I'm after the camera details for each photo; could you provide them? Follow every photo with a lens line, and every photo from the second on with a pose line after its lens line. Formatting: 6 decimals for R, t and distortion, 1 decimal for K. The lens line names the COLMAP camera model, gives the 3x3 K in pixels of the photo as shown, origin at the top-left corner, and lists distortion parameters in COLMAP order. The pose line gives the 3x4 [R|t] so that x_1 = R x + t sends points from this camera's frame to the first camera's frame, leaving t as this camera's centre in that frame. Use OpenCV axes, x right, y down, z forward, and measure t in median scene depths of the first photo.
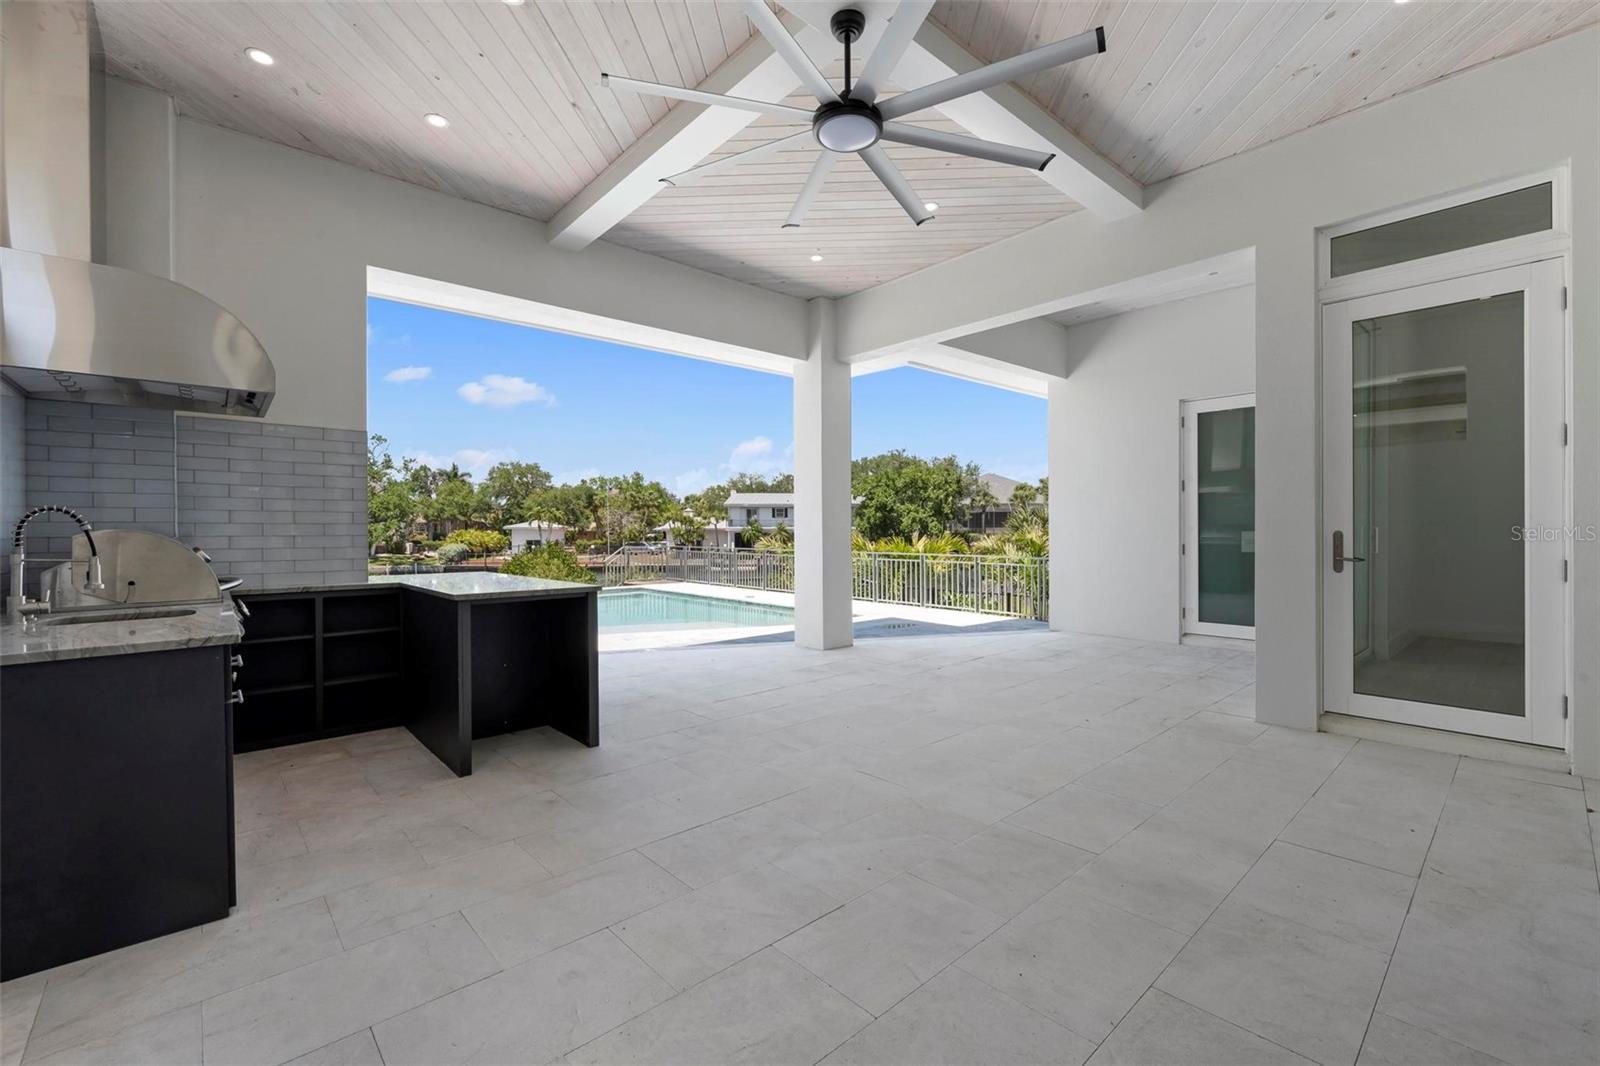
lens RADIAL K [[667.4, 0, 807.5], [0, 667.4, 535.9], [0, 0, 1]] dist [-0.005895, 0.000861]
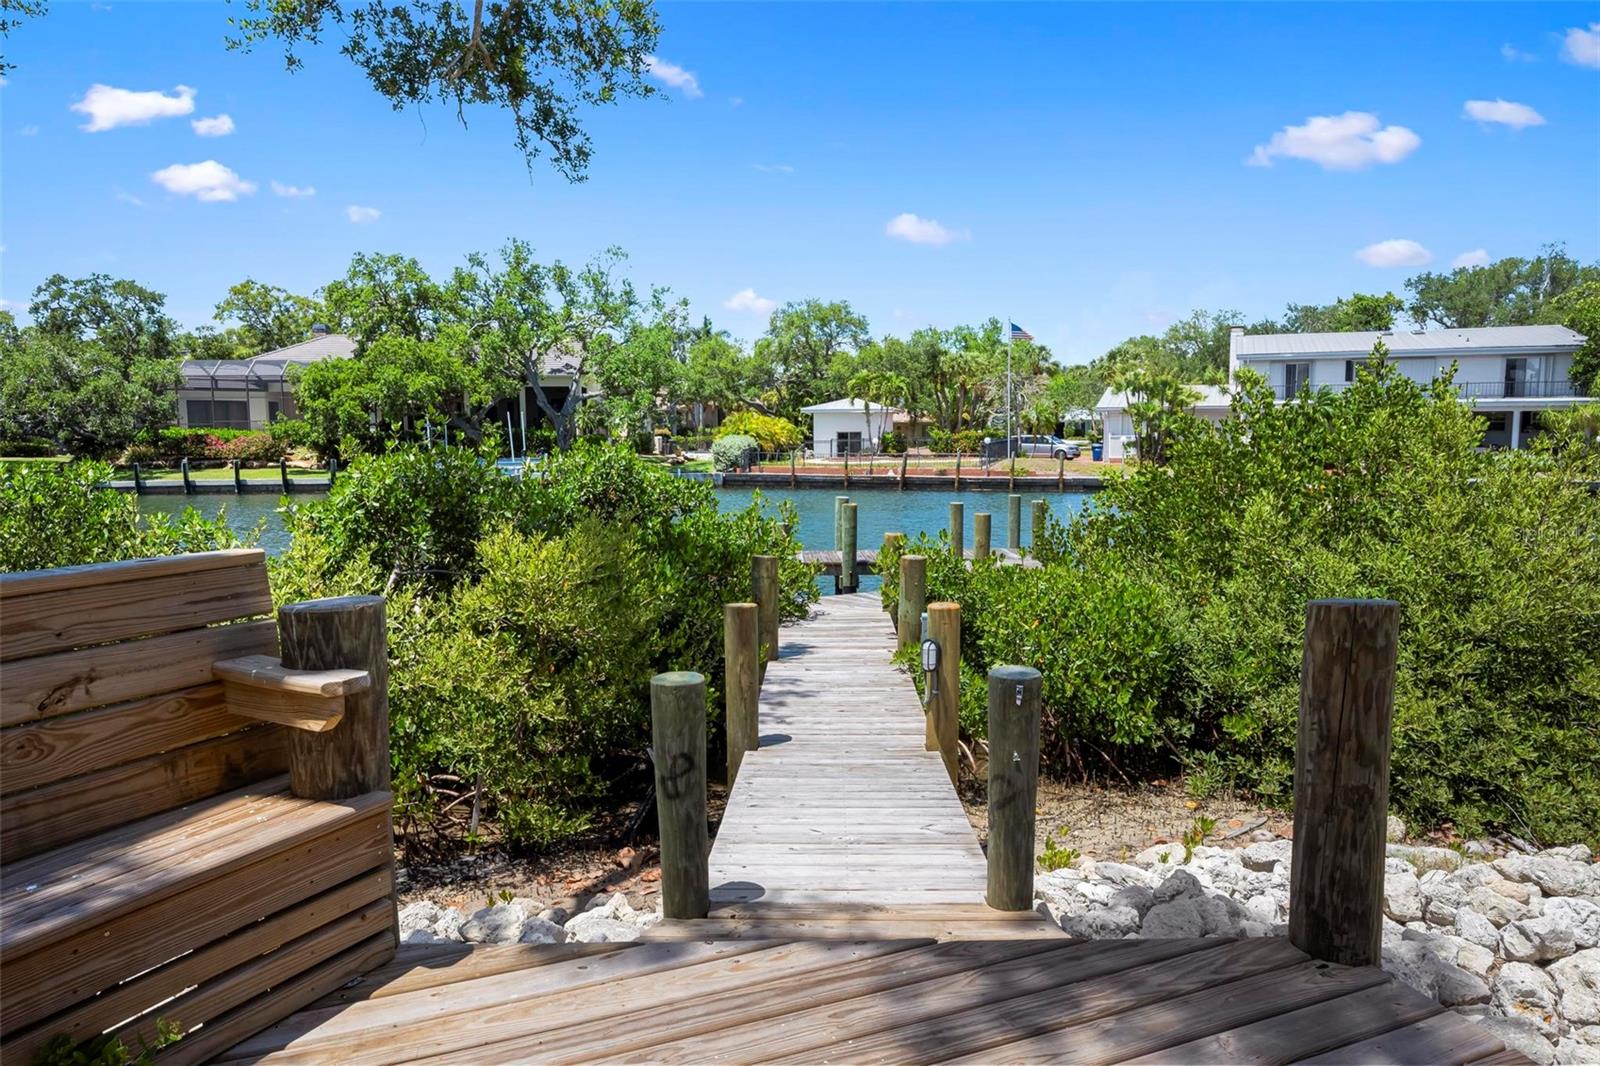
lens RADIAL K [[985.9, 0, 810.2], [0, 985.9, 535.1], [0, 0, 1]] dist [-0.000428, -0.004269]
pose [[0.938298, 0.034336, -0.344120, -0.163819], [-0.000777, 0.995266, 0.097189, 0.013020], [0.345828, -0.090924, 0.933882, 0.213064]]
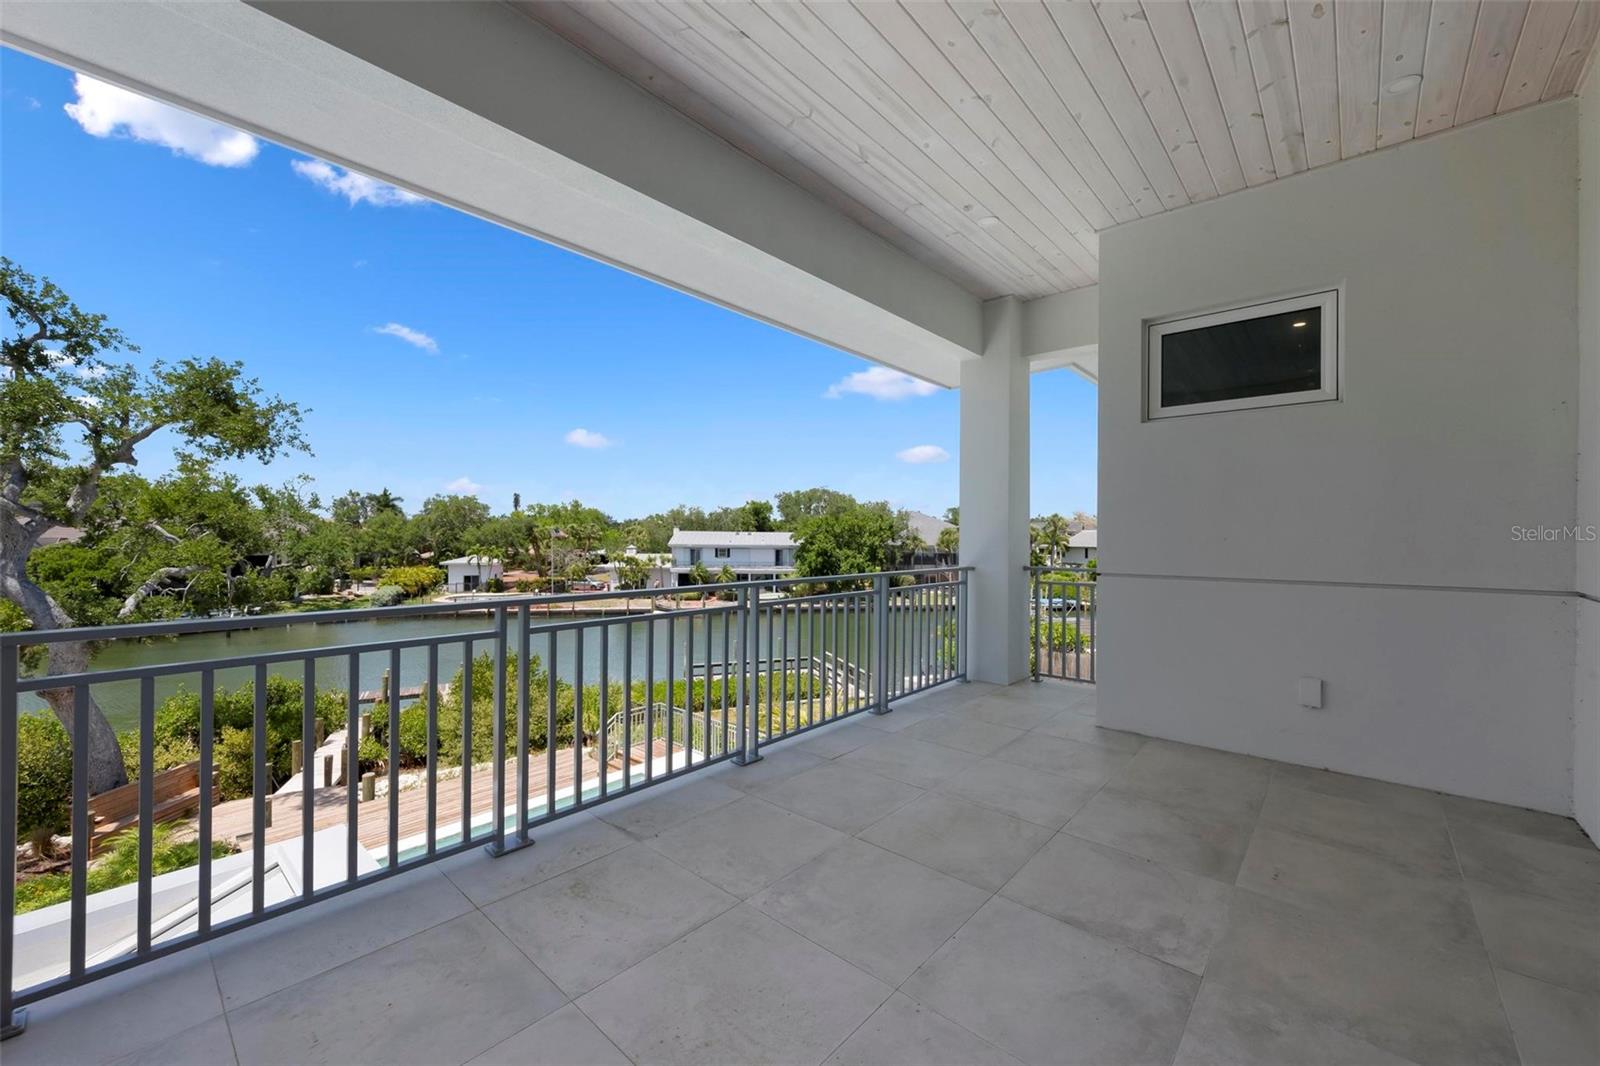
lens RADIAL K [[621.5, 0, 809.7], [0, 621.5, 534.7], [0, 0, 1]] dist [-0.005139, 0.000463]
pose [[0.992469, 0.009929, 0.122096, -0.025513], [-0.008453, 0.999885, -0.012600, -0.051776], [-0.122207, 0.011473, 0.992438, 0.019563]]
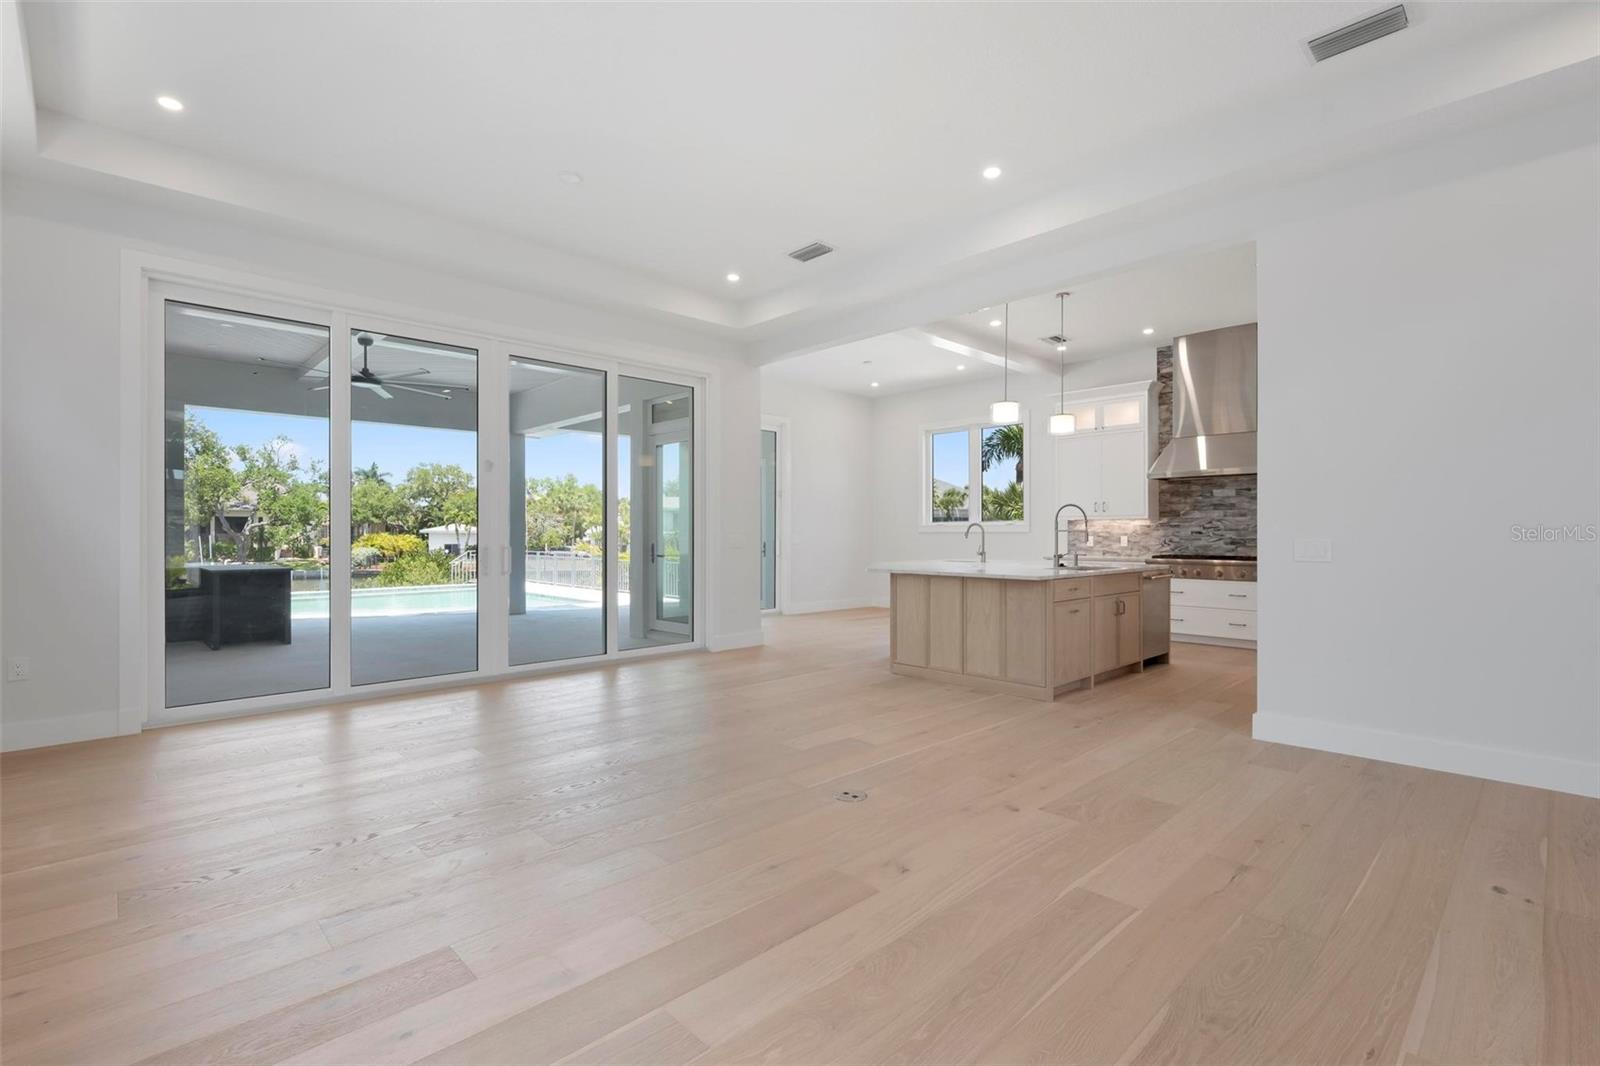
lens RADIAL K [[729.5, 0, 798.6], [0, 729.5, 536.6], [0, 0, 1]] dist [-0.000803, 0.001122]
pose [[0.999578, 0.005025, 0.028611, 0.061581], [-0.004853, 0.999970, -0.006056, -0.001134], [-0.028641, 0.005915, 0.999572, -0.065203]]
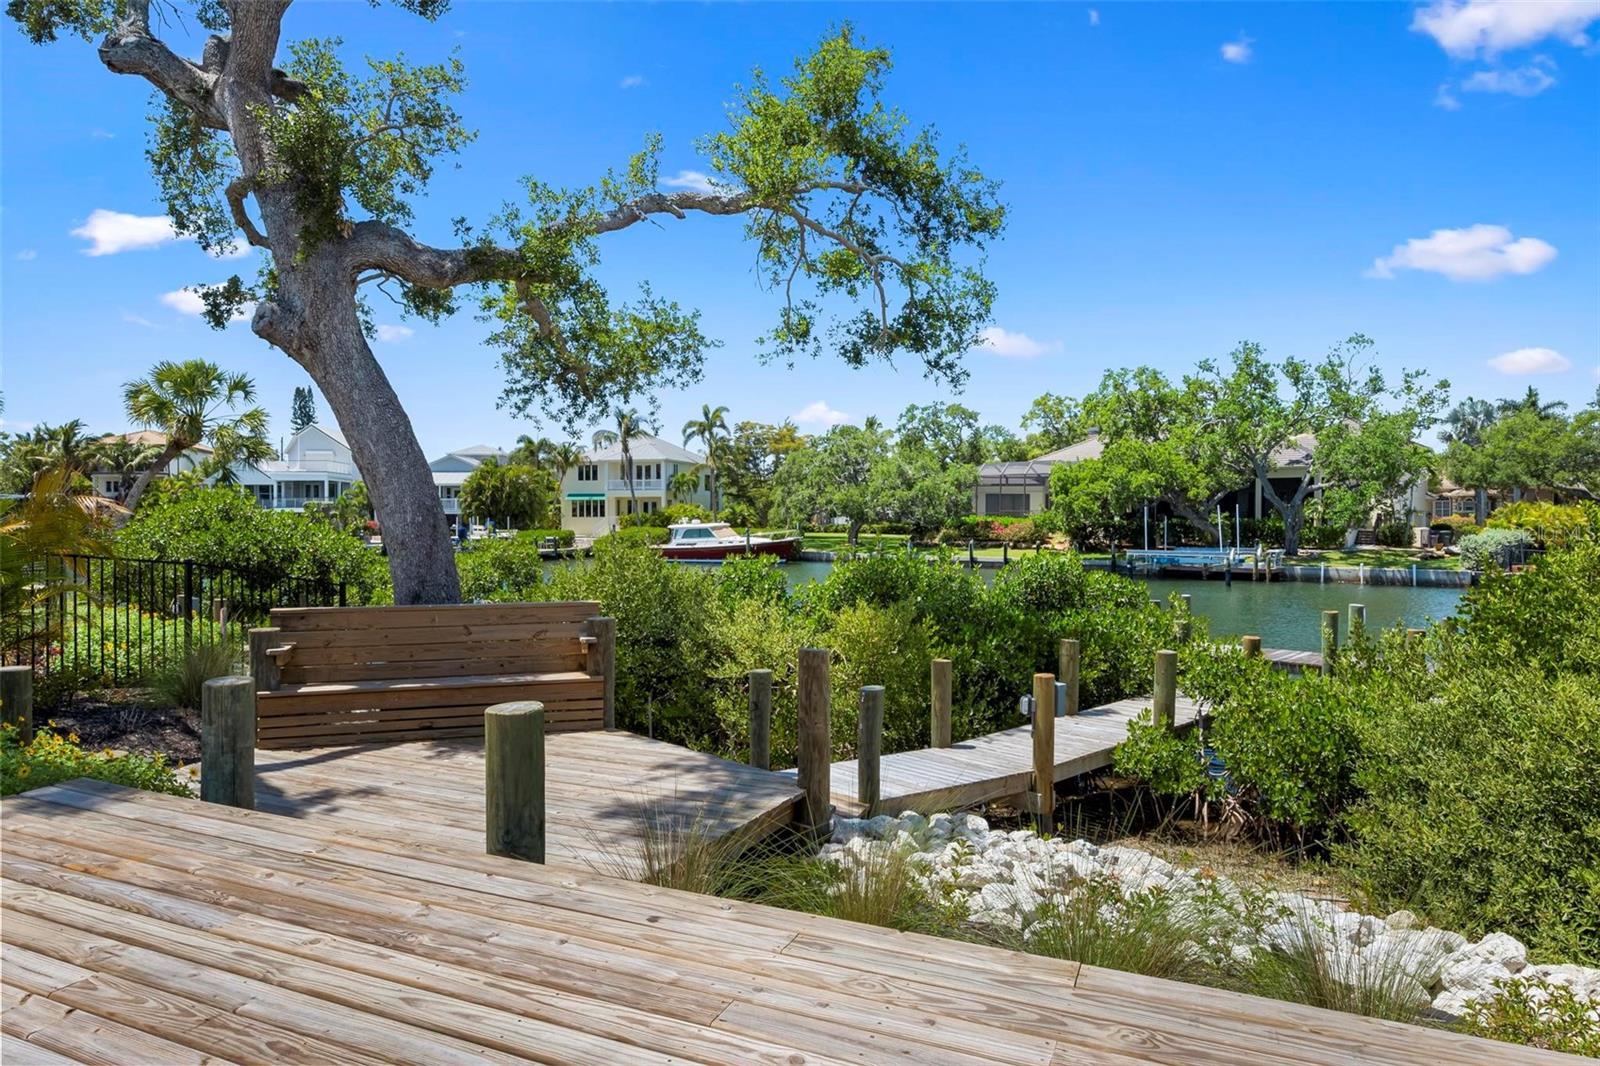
lens RADIAL K [[985.9, 0, 806.1], [0, 985.9, 526.1], [0, 0, 1]] dist [-0.000428, -0.004269]
pose [[0.414257, 0.015799, -0.910023, -0.068336], [-0.011797, 0.999859, 0.011988, 0.005801], [0.910084, 0.005769, 0.414385, 0.203697]]
